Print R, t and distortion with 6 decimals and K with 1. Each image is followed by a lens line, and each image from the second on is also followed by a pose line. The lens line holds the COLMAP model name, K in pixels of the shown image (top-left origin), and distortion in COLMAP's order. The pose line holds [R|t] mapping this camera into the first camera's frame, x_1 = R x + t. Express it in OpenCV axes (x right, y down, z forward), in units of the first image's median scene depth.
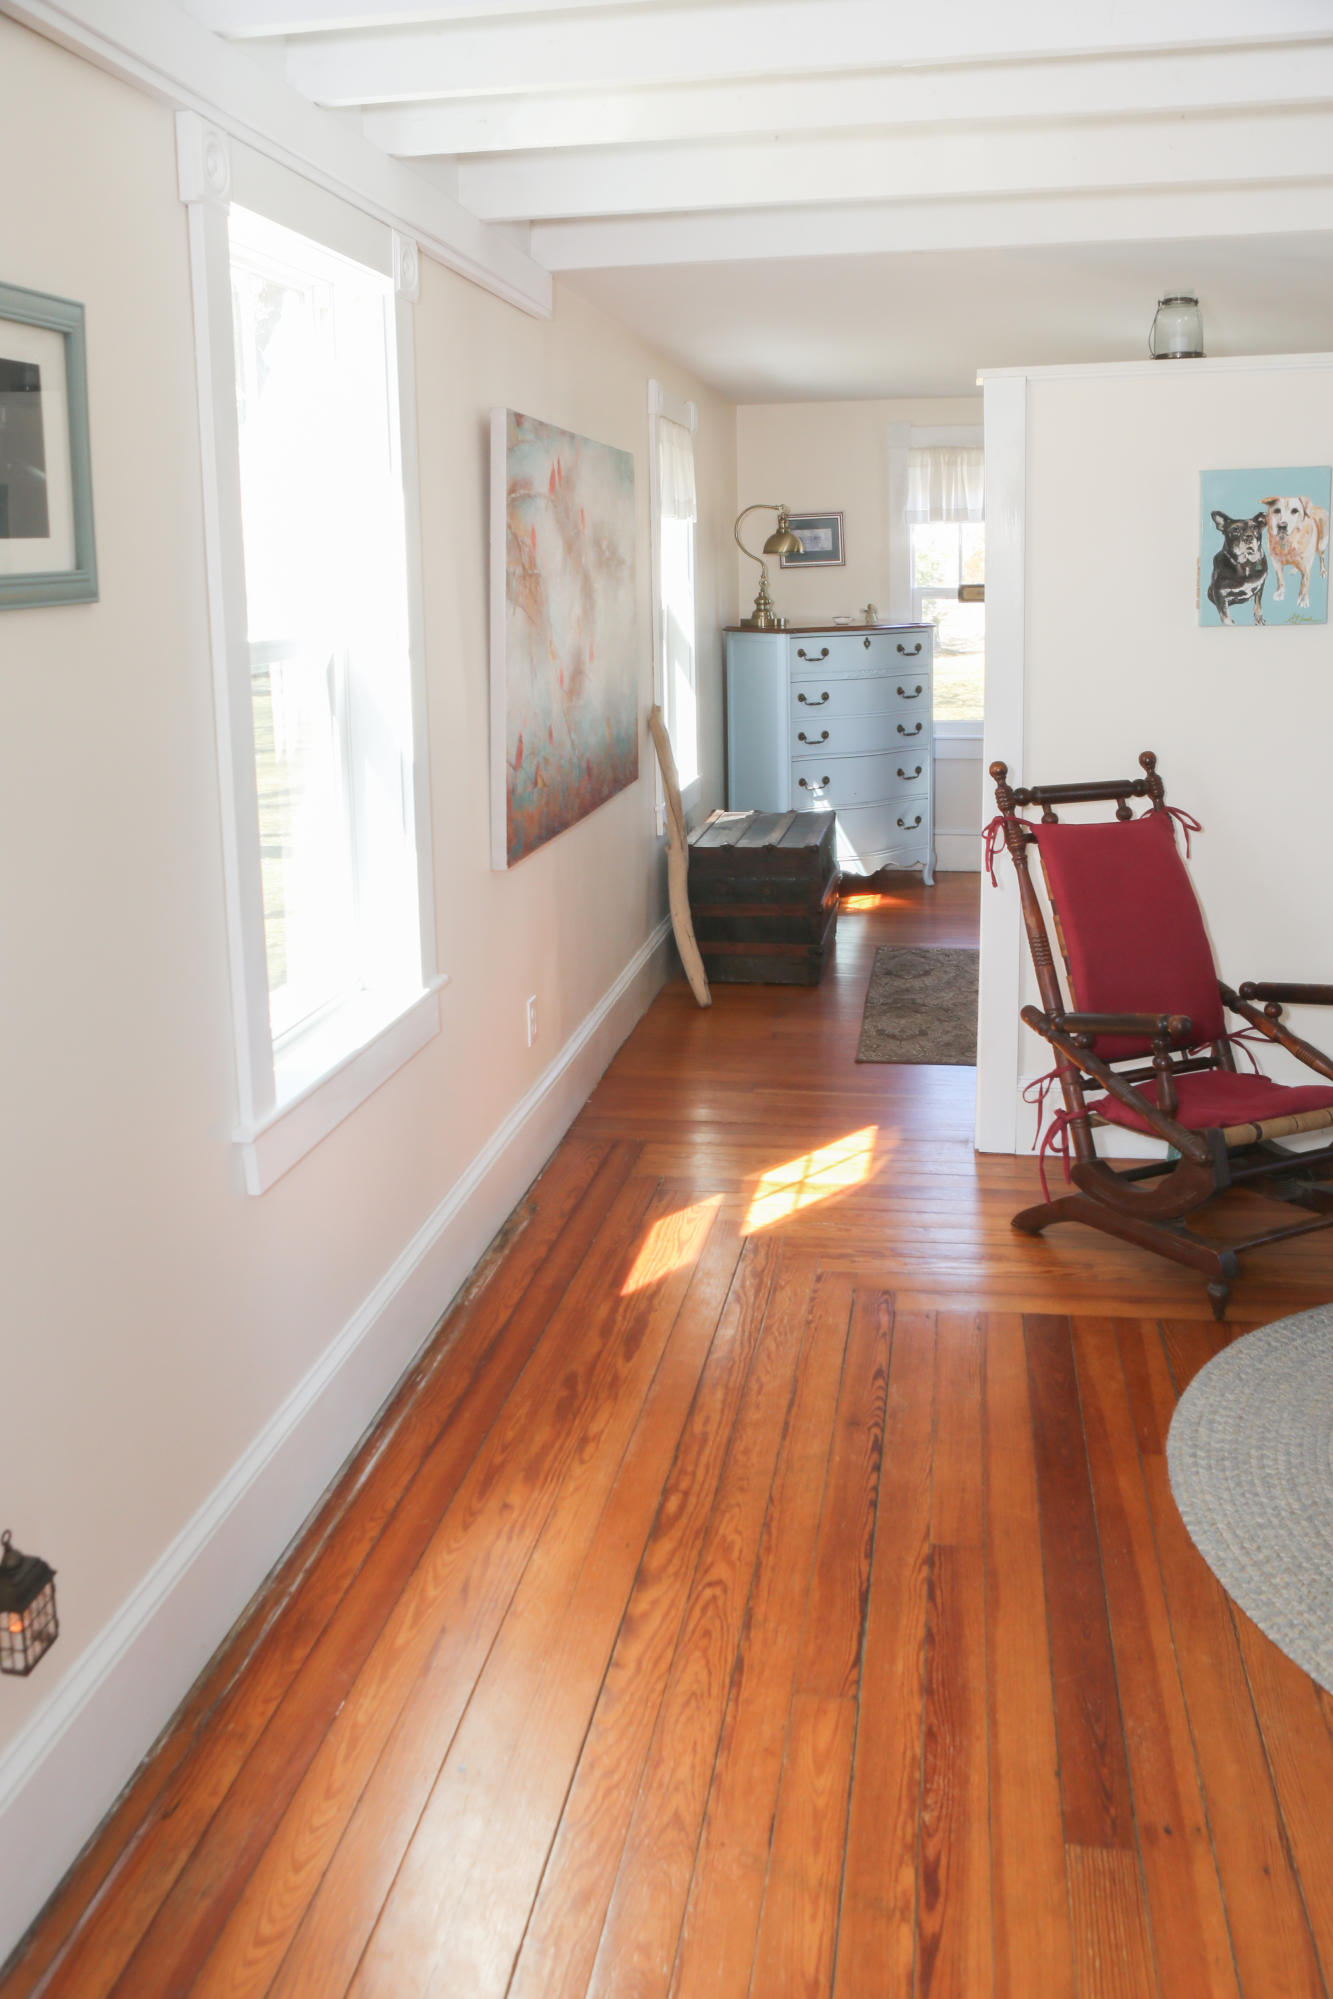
lens RADIAL K [[1439.6, 0, 666.5], [0, 1439.6, 999.5], [0, 0, 1]] dist [-0.027137, 0.002207]
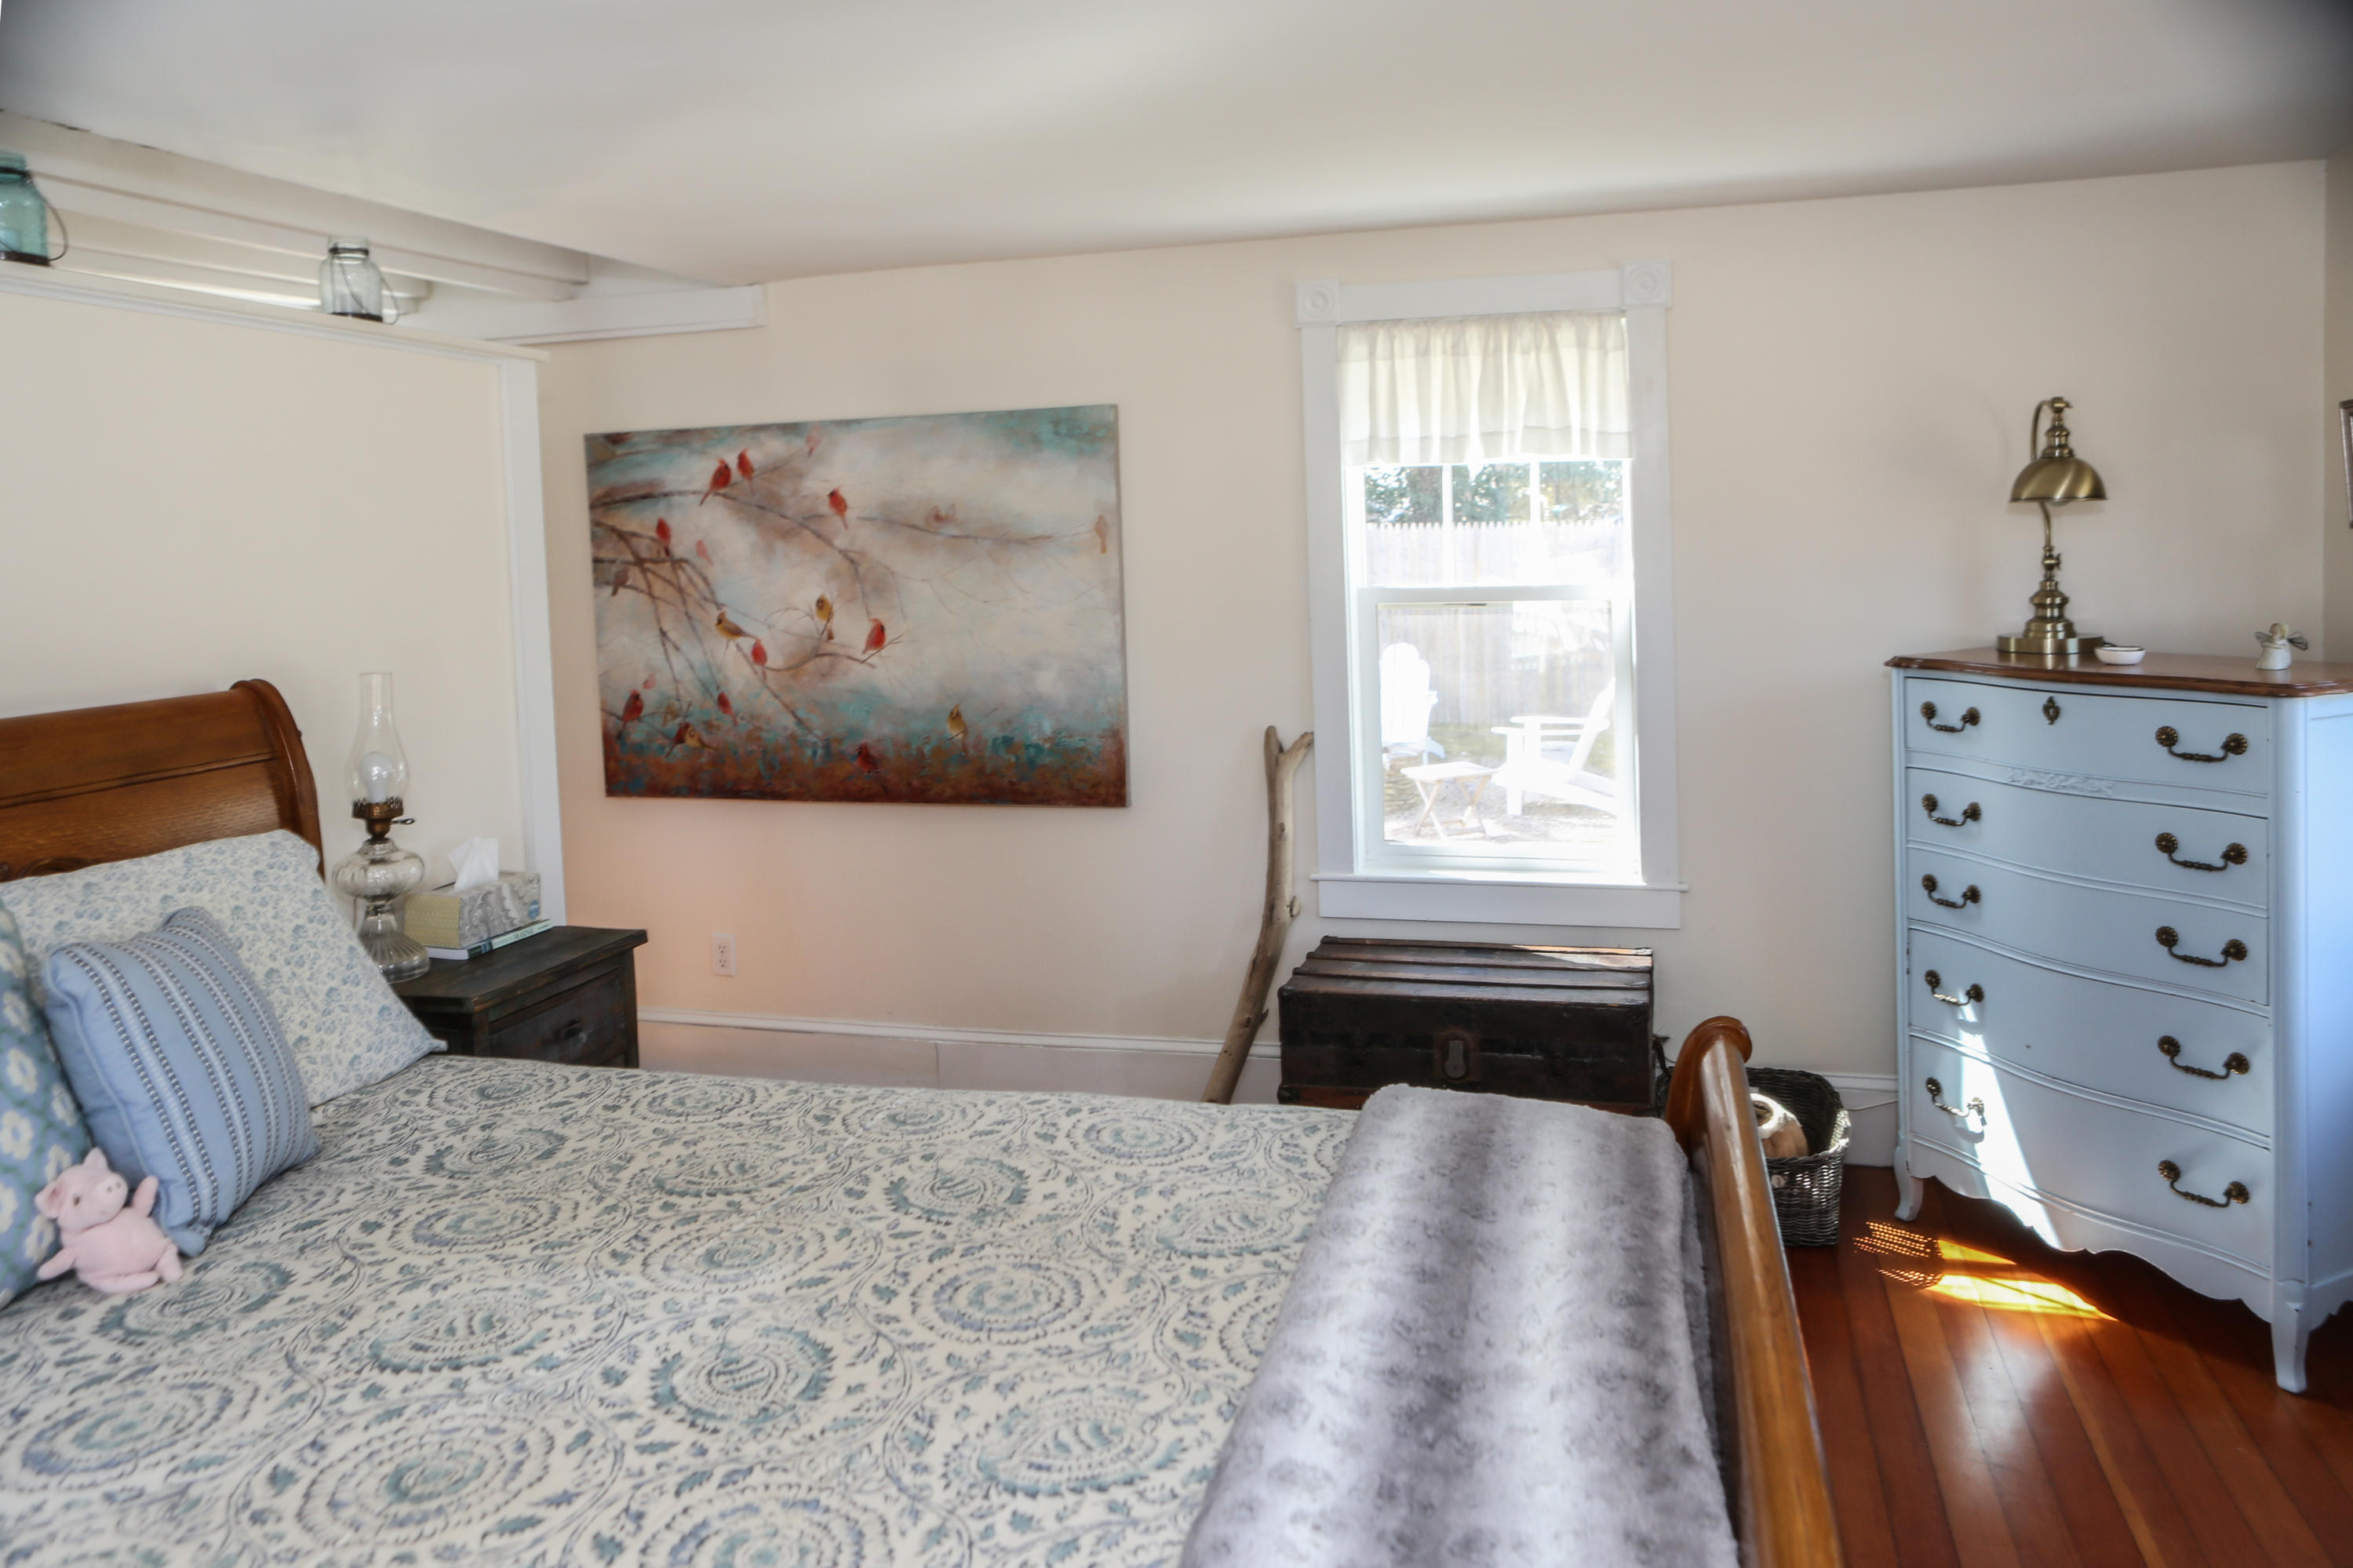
lens RADIAL K [[1694.3, 0, 1176.5], [0, 1694.3, 784.0], [0, 0, 1]] dist [-0.027137, 0.002207]
pose [[-0.089148, 0.166834, -0.981947, 0.635401], [-0.262327, 0.947131, 0.184735, -0.243149], [0.960852, 0.274060, -0.040670, 0.749804]]
